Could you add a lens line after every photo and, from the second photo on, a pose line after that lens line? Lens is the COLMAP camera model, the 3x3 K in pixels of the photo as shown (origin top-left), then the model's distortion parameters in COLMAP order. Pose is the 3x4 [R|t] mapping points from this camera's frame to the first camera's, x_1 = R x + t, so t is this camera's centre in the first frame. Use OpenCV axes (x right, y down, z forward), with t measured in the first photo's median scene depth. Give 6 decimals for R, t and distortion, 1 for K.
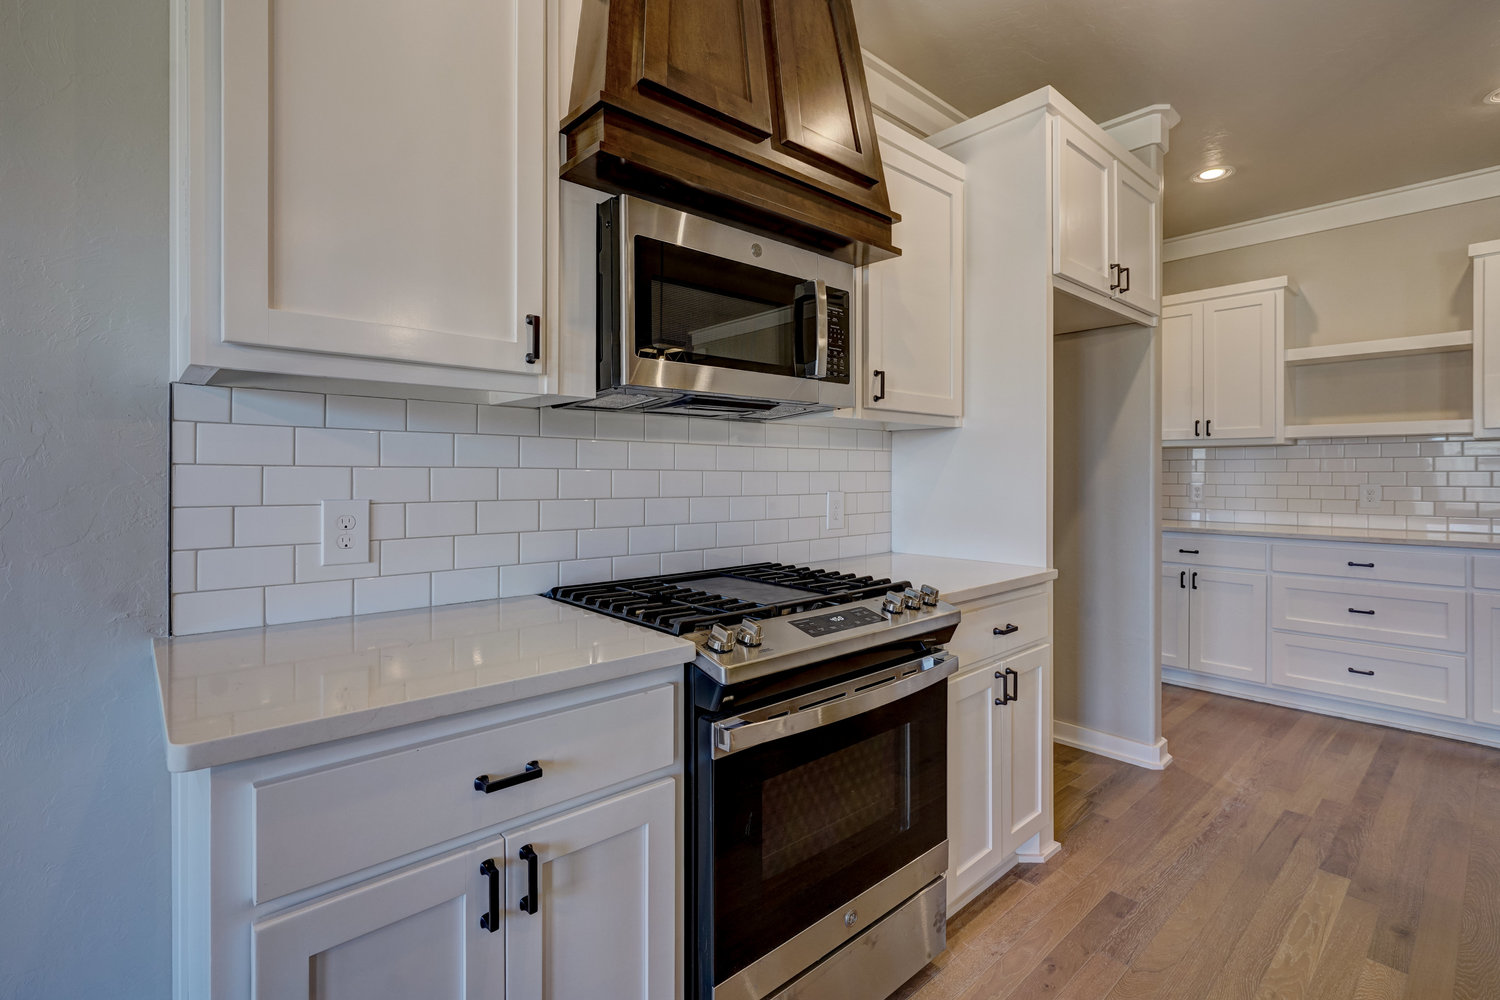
lens RADIAL K [[688.7, 0, 723.0], [0, 688.7, 476.4], [0, 0, 1]] dist [0.003044, 0.000425]
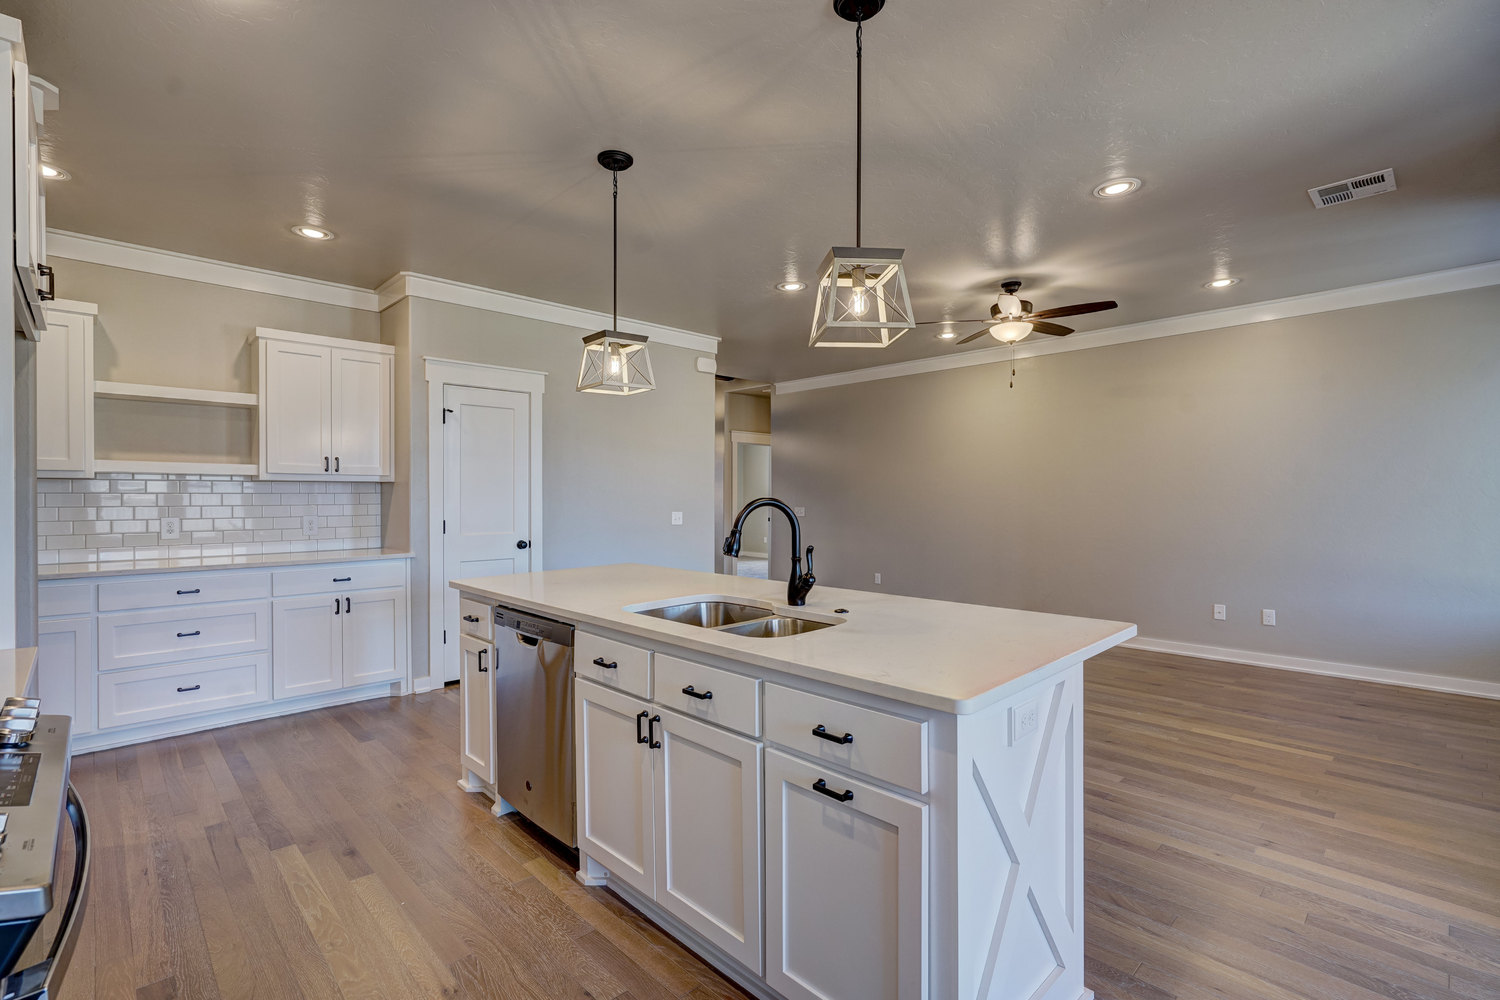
lens RADIAL K [[688.7, 0, 748.4], [0, 688.7, 499.4], [0, 0, 1]] dist [0.003044, 0.000425]
pose [[-0.042018, 0.002265, 0.999114, -0.249953], [0.010993, 0.999938, -0.001804, -0.008350], [-0.999056, 0.010907, -0.042040, 0.182553]]
